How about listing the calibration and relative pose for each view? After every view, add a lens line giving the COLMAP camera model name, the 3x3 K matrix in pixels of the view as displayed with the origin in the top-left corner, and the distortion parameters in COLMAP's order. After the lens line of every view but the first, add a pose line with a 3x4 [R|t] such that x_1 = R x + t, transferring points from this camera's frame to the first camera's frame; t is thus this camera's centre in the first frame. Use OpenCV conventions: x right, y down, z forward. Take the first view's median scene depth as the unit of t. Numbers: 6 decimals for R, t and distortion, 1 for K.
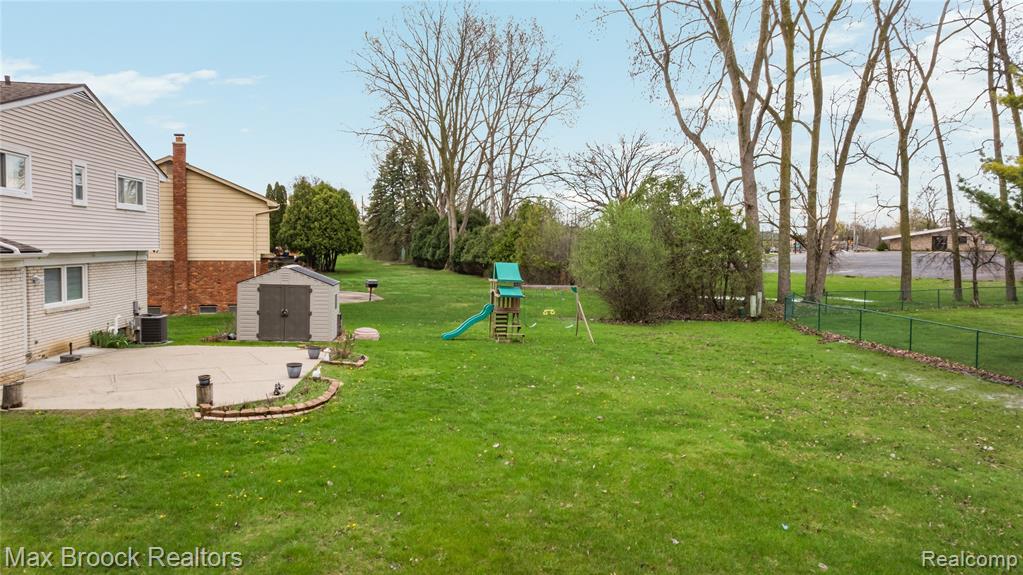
lens RADIAL K [[717.2, 0, 508.9], [0, 717.2, 292.1], [0, 0, 1]] dist [-0.030202, 0.017545]
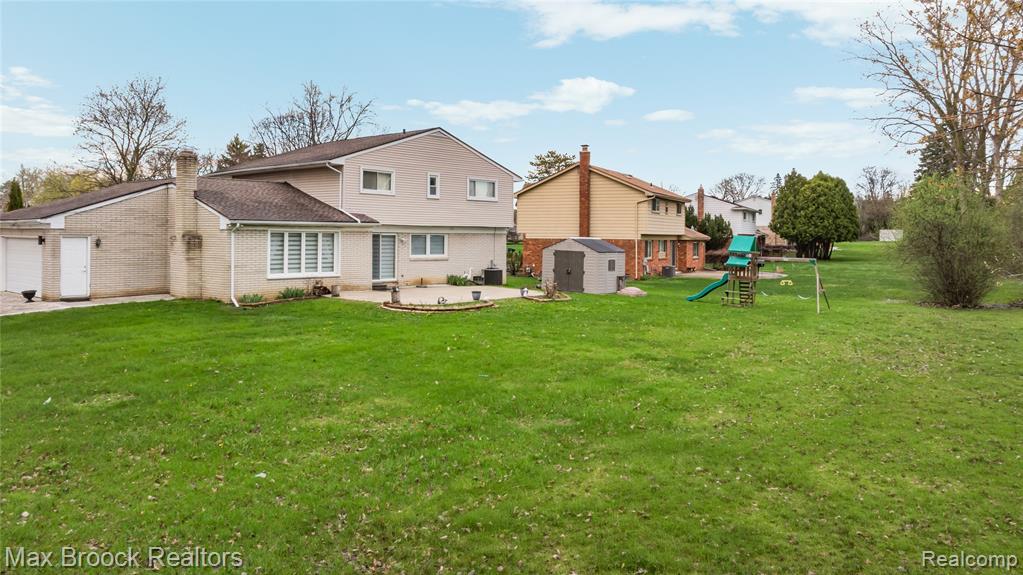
lens RADIAL K [[717.2, 0, 515.9], [0, 717.2, 280.6], [0, 0, 1]] dist [-0.030202, 0.017545]
pose [[0.691163, 0.041231, -0.721521, 0.622378], [-0.047902, 0.998789, 0.011189, 0.036977], [0.721109, 0.026829, 0.692302, -0.037280]]
